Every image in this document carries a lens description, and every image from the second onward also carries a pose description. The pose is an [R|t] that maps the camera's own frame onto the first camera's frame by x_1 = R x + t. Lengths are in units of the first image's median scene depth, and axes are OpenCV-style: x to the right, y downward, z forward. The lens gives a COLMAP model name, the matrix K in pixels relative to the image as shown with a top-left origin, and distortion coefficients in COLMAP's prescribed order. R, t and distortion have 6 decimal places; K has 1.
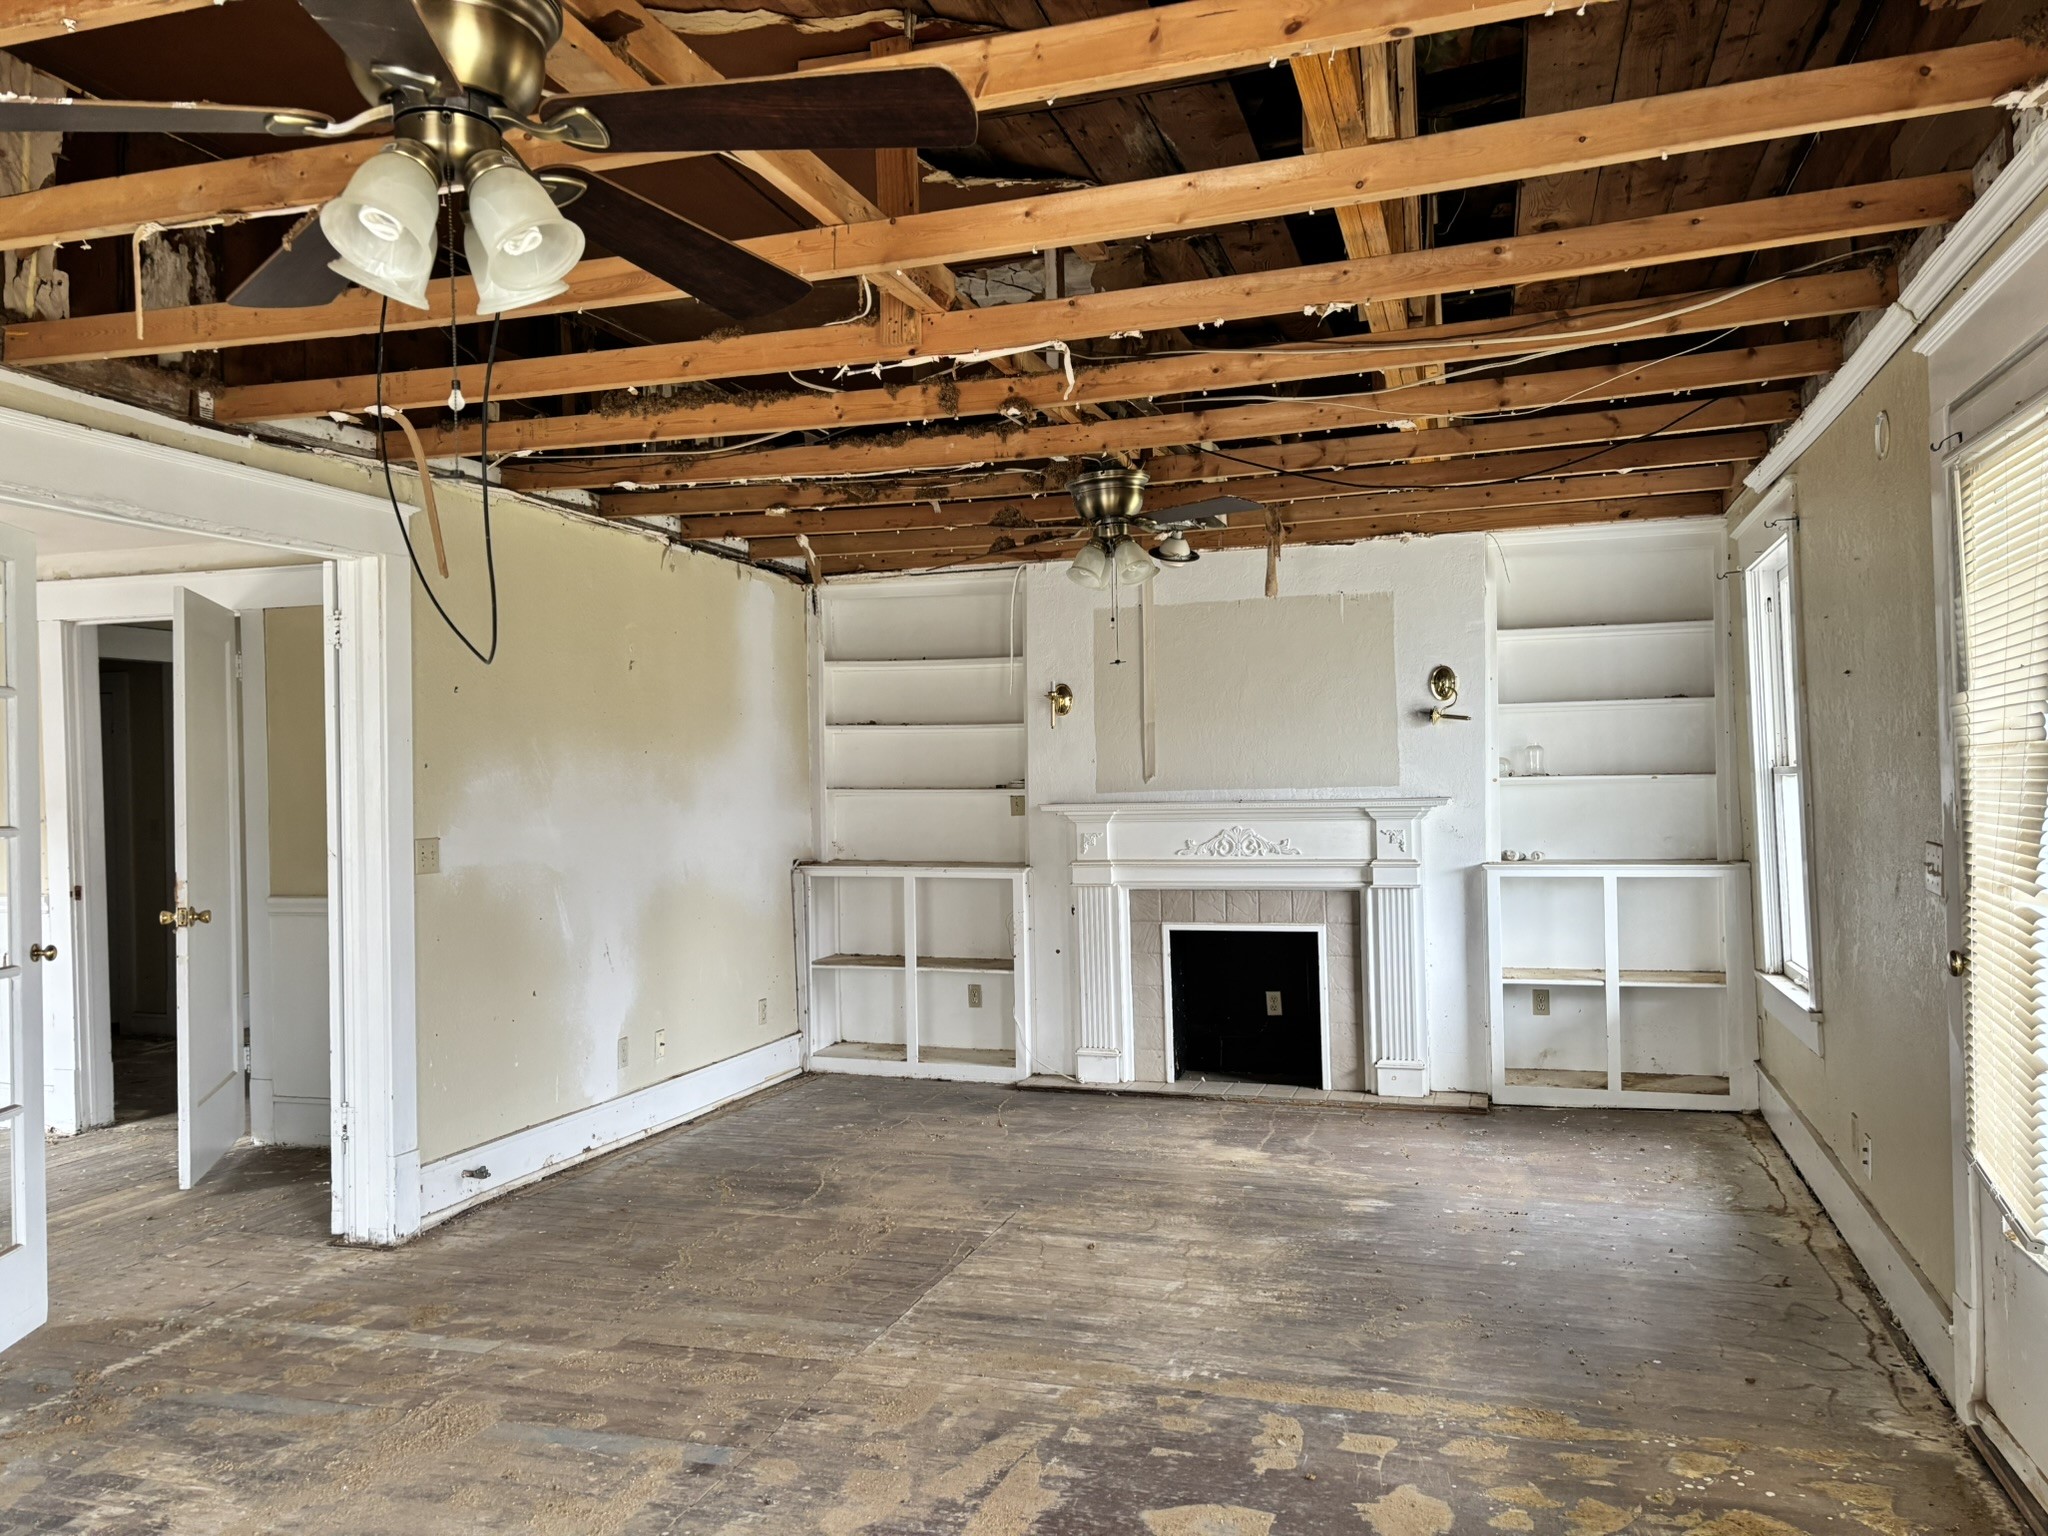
lens RADIAL K [[1543.7, 0, 1008.2], [0, 1543.7, 768.4], [0, 0, 1]] dist [0.063861, -0.073540]
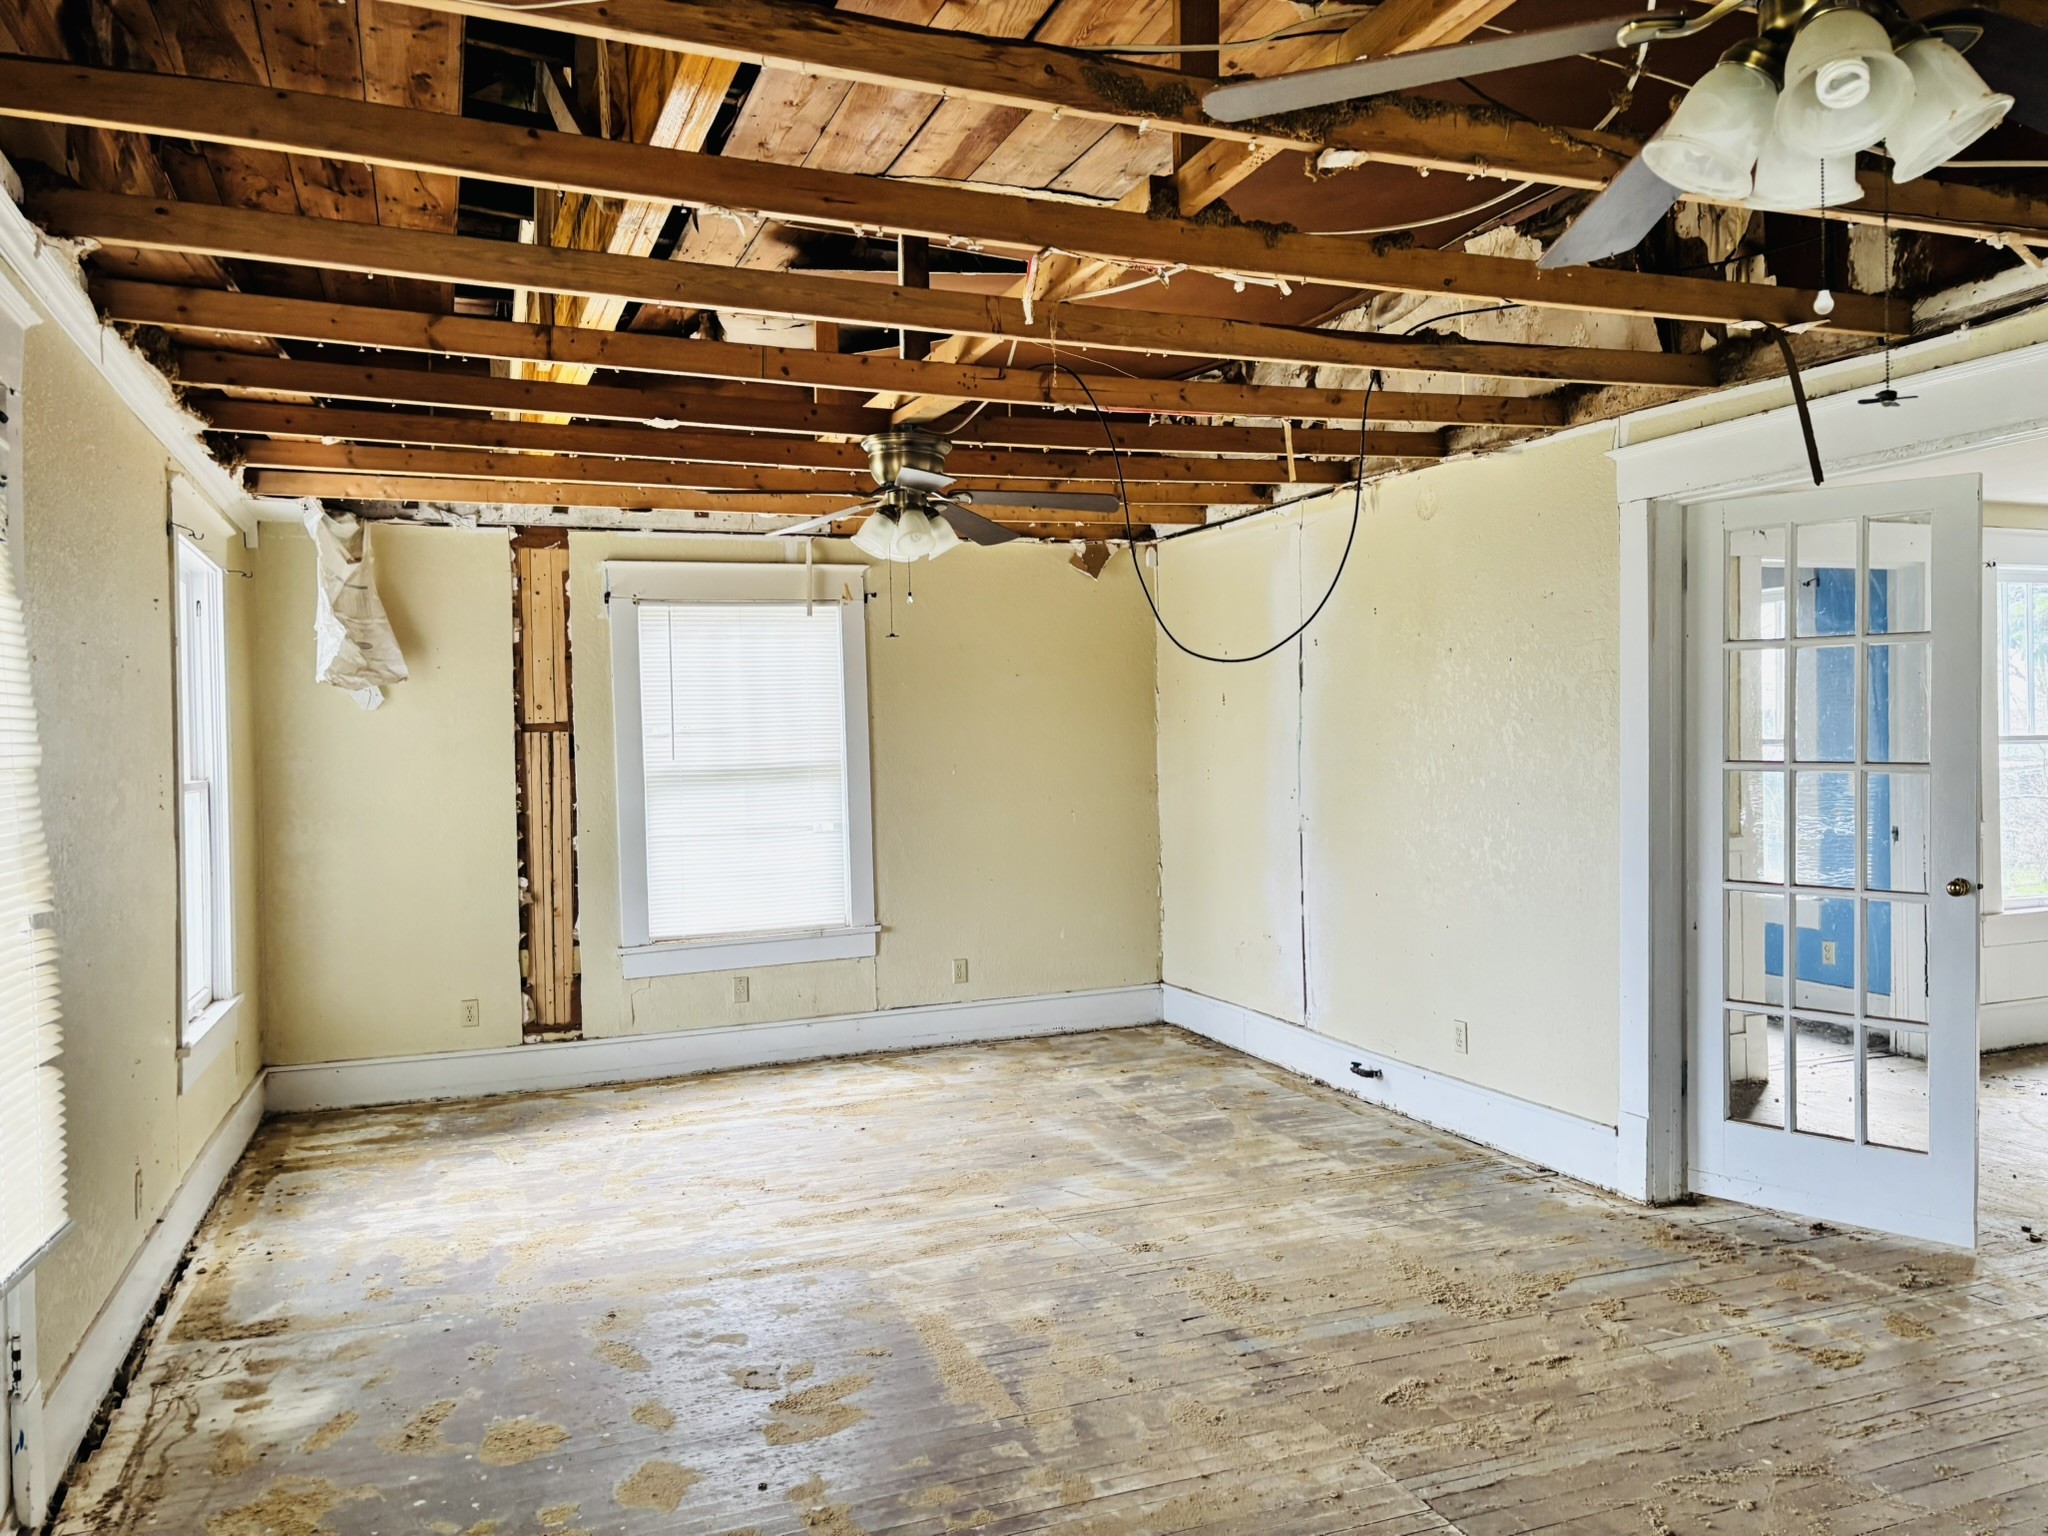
lens RADIAL K [[1543.7, 0, 1017.6], [0, 1543.7, 769.2], [0, 0, 1]] dist [0.063861, -0.073540]
pose [[-0.774971, 0.046355, -0.630294, 0.559221], [0.036065, 0.998925, 0.029123, -0.013639], [0.630967, -0.000163, -0.775810, 1.564504]]
